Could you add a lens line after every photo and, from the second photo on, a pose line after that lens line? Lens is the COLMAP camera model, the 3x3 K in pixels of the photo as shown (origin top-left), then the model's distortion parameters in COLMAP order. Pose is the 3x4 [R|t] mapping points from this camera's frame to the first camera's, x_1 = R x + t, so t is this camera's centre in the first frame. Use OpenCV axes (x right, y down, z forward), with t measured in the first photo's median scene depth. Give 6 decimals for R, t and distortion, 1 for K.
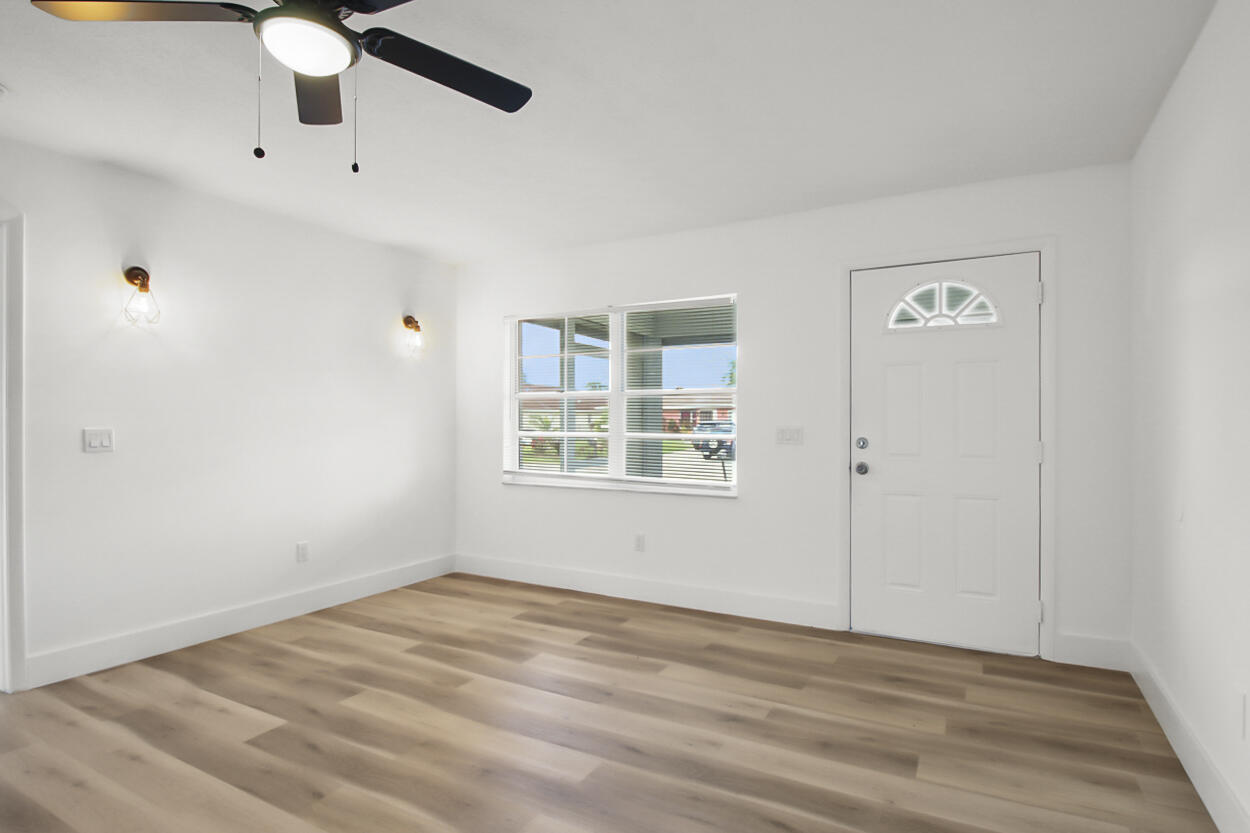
lens RADIAL K [[641.6, 0, 625.0], [0, 641.6, 416.5], [0, 0, 1]] dist [0.000287, 0.000047]
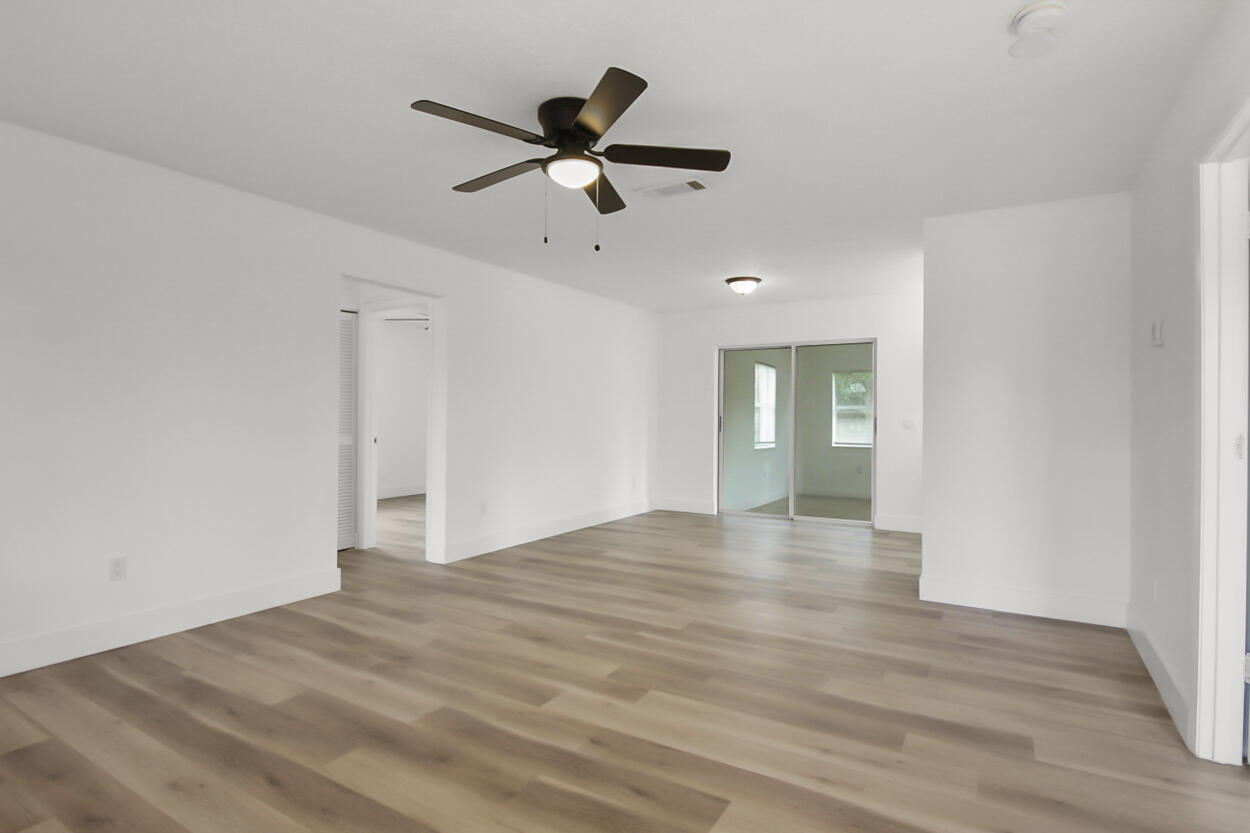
lens RADIAL K [[641.6, 0, 625.0], [0, 641.6, 416.5], [0, 0, 1]] dist [0.000287, 0.000047]
pose [[-0.999623, -0.000531, 0.027433, -0.533762], [-0.000357, 0.999980, 0.006343, 0.011124], [-0.027436, 0.006331, -0.999604, 2.017978]]
